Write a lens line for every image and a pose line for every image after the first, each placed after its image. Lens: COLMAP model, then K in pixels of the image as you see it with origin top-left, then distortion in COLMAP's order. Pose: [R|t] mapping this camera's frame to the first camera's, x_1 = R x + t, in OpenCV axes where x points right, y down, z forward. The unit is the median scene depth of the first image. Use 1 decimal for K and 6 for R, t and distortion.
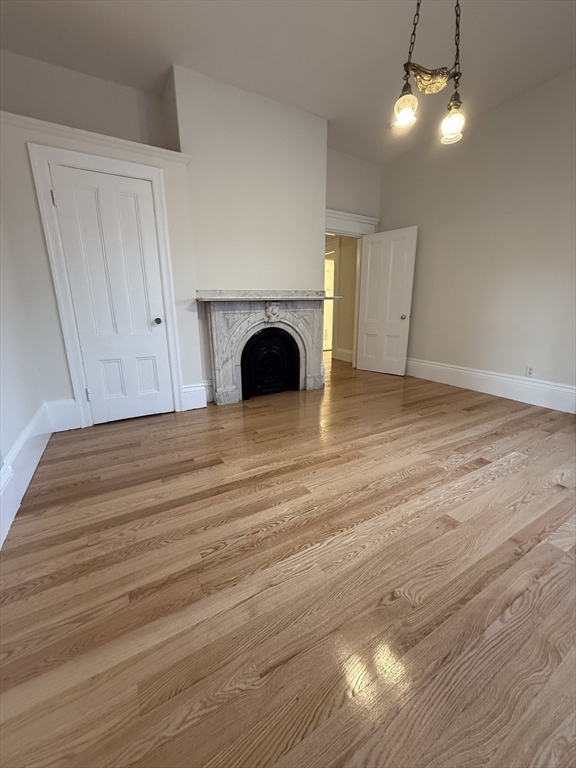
lens RADIAL K [[303.5, 0, 288.0], [0, 303.5, 384.0], [0, 0, 1]] dist [-0.000815, 0.000186]
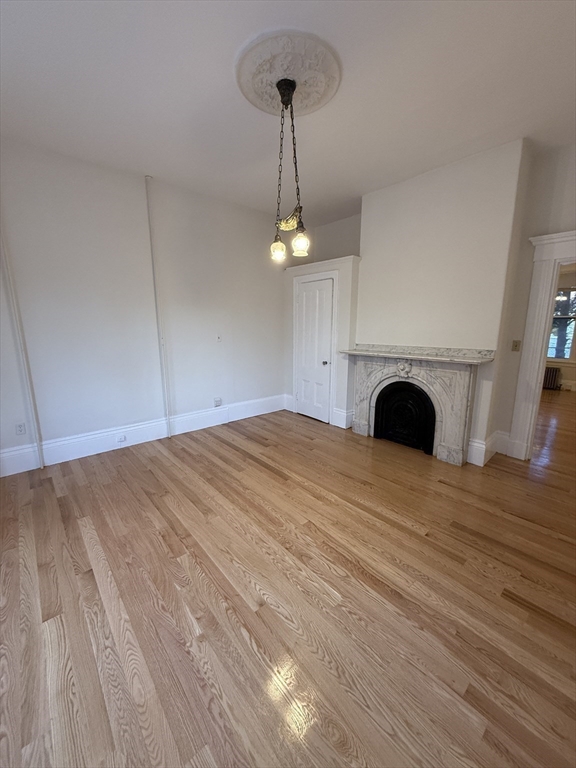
lens RADIAL K [[303.5, 0, 288.0], [0, 303.5, 384.0], [0, 0, 1]] dist [-0.000815, 0.000186]
pose [[0.193883, 0.199075, -0.960614, 1.120673], [-0.250433, 0.956795, 0.147739, -0.300227], [0.948521, 0.211925, 0.235361, 0.488233]]
